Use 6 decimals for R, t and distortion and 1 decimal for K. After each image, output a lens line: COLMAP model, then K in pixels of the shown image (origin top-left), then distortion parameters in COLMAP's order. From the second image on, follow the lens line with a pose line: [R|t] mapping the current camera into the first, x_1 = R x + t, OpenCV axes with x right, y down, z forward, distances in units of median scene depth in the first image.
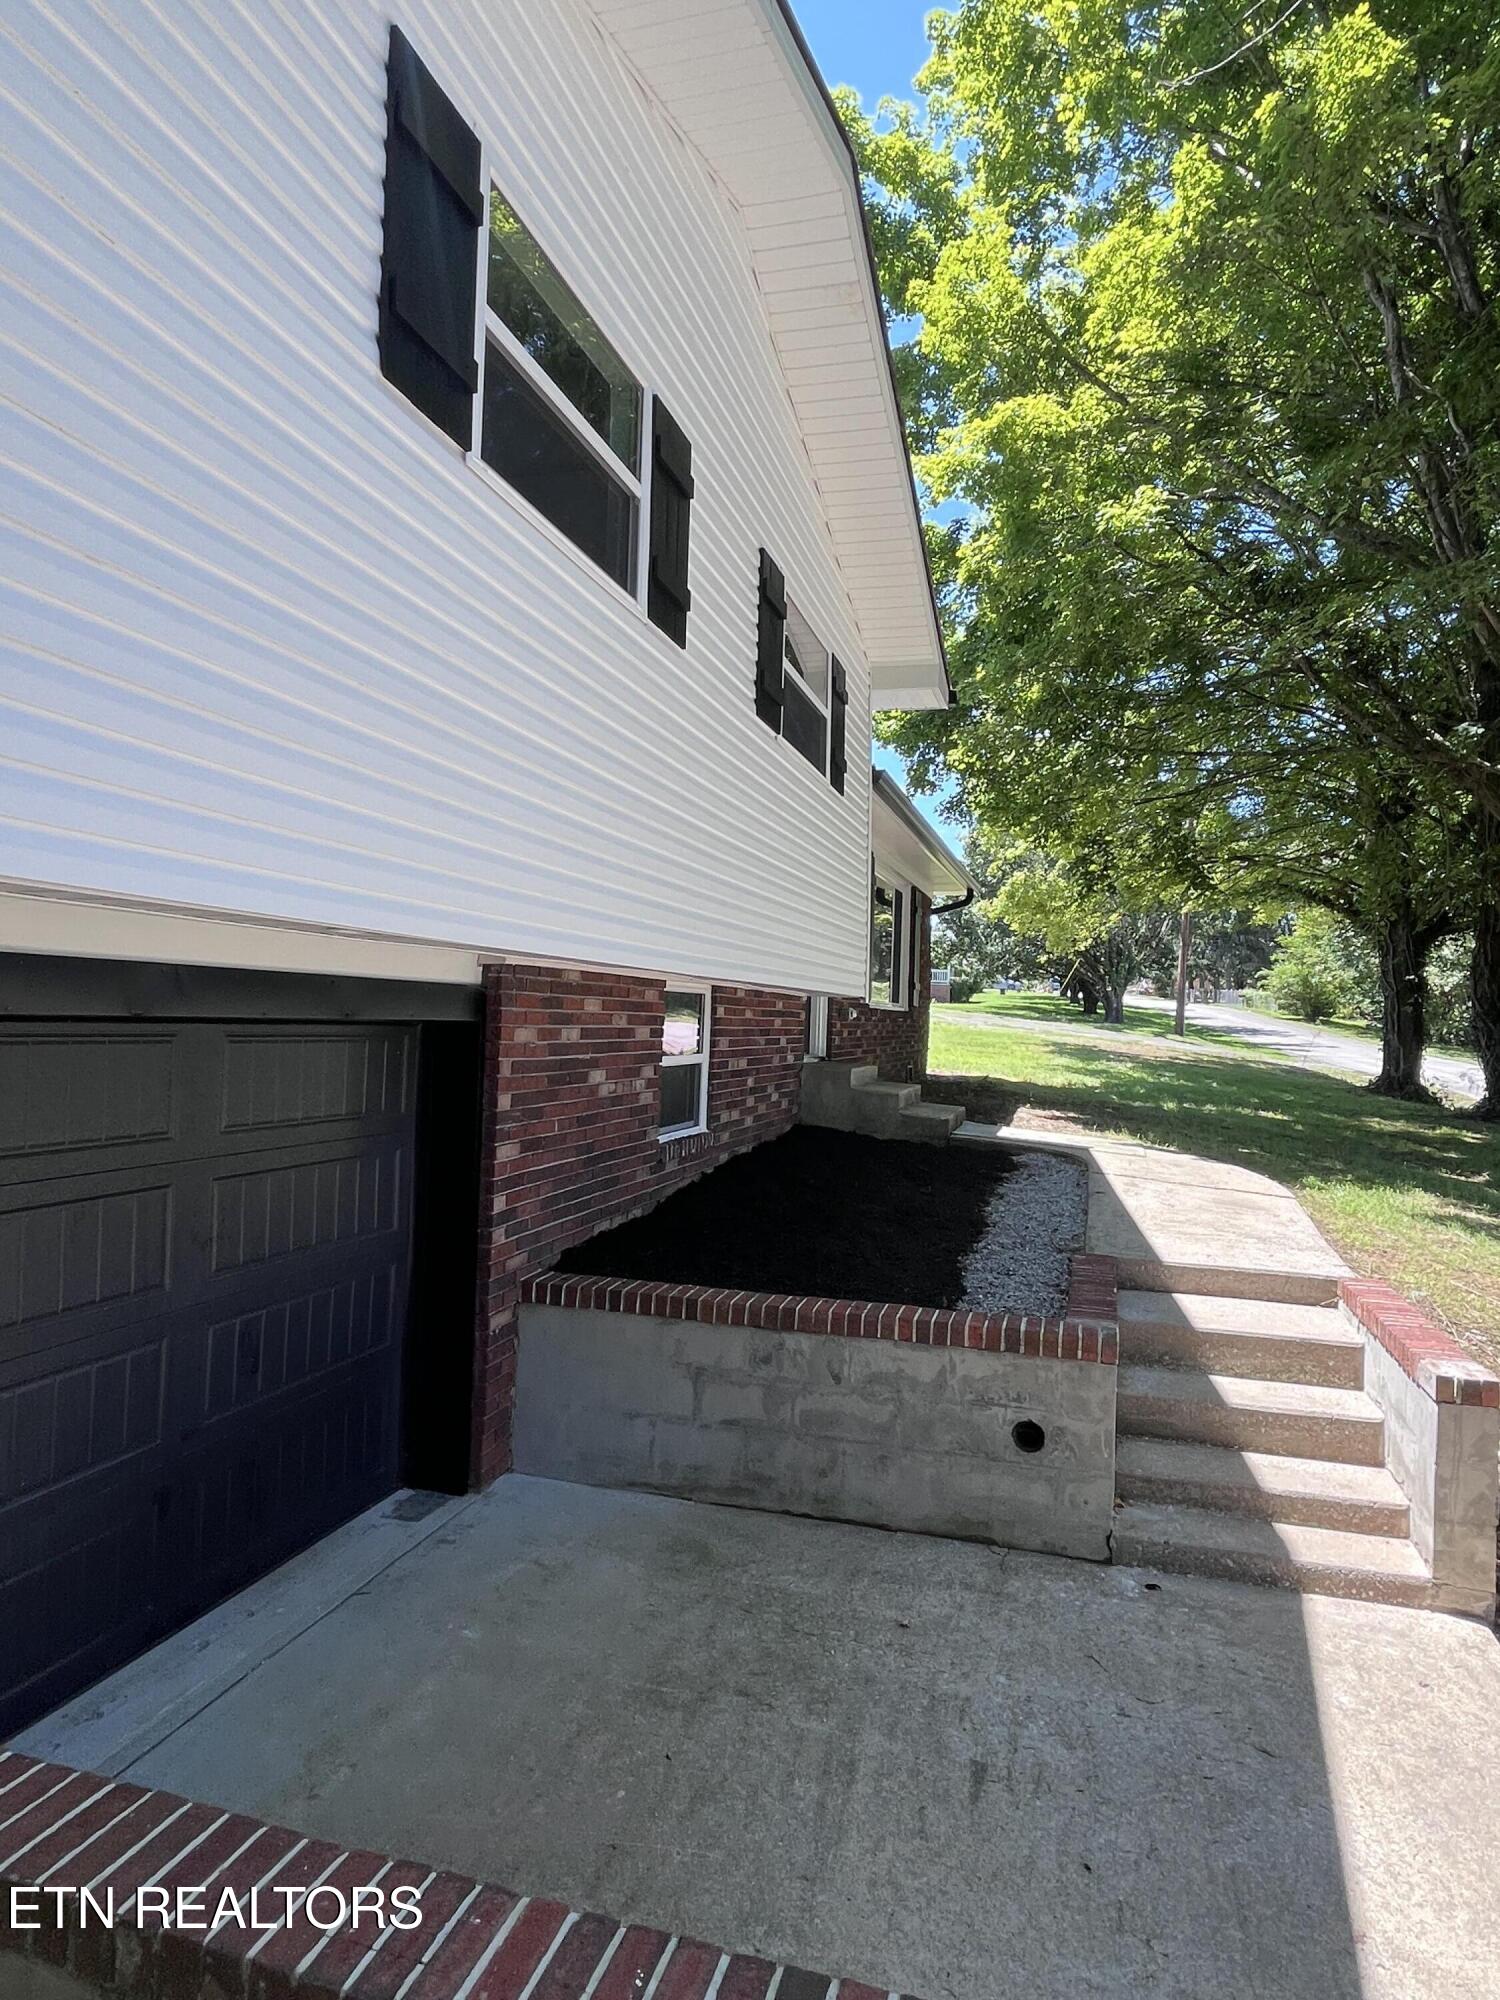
lens RADIAL K [[1173.9, 0, 752.1], [0, 1173.9, 993.8], [0, 0, 1]] dist [0.007281, 0.003806]
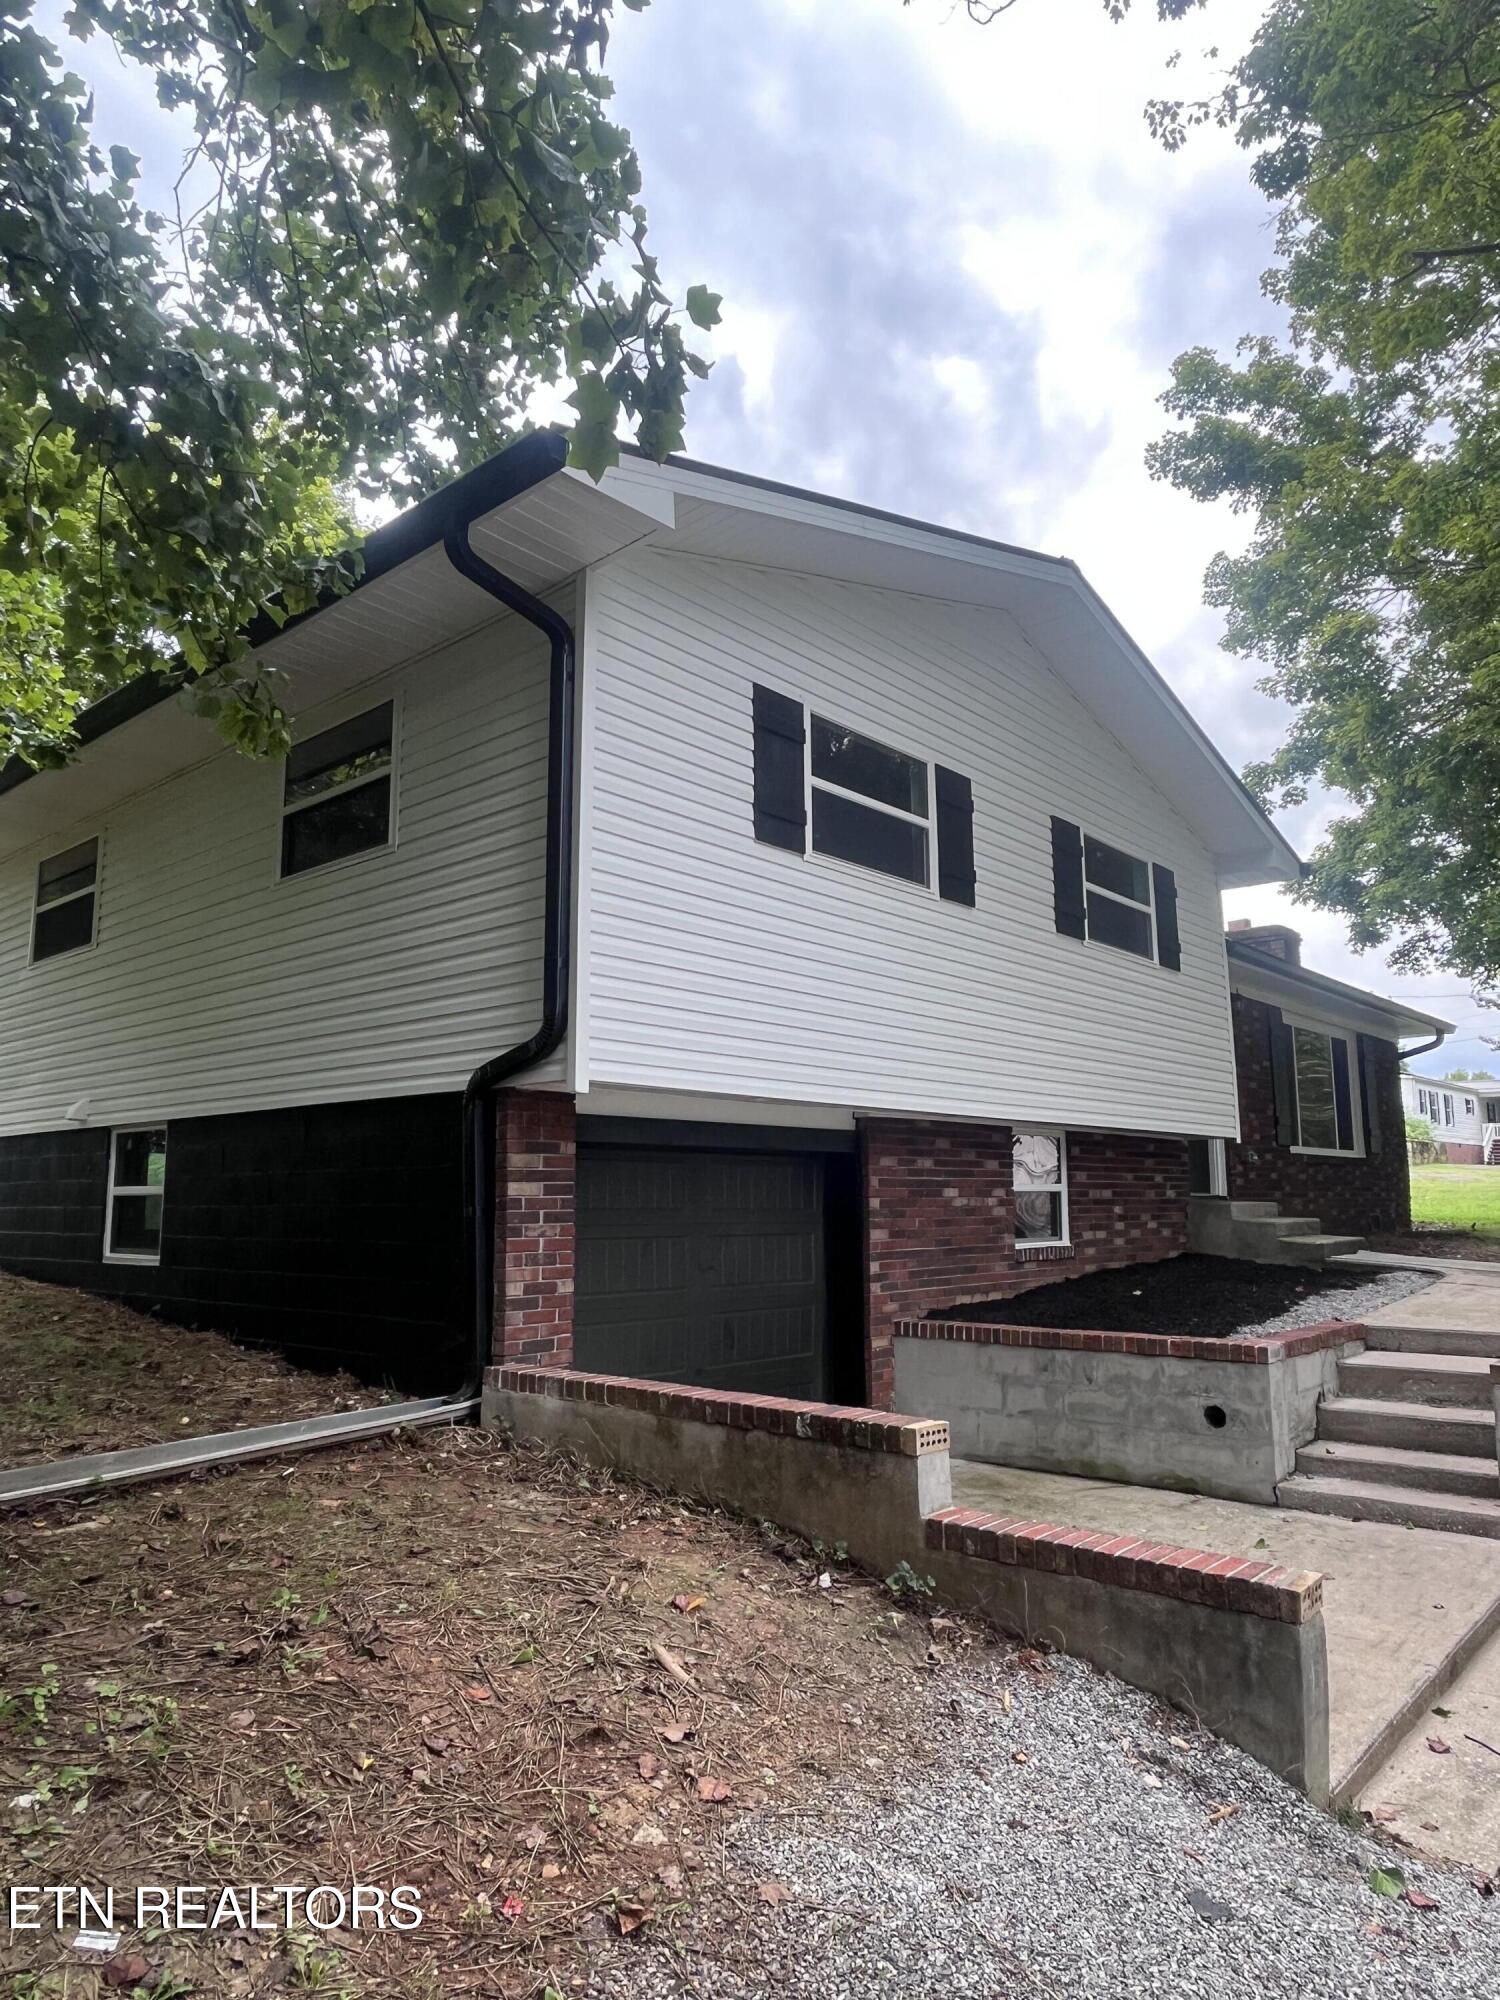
lens RADIAL K [[1277.9, 0, 745.7], [0, 1277.9, 1006.3], [0, 0, 1]] dist [0.003731, -0.000162]
pose [[0.903536, -0.097804, -0.417201, 0.375972], [0.040527, 0.988744, -0.144021, 0.068645], [0.426591, 0.113220, 0.897330, -0.655012]]
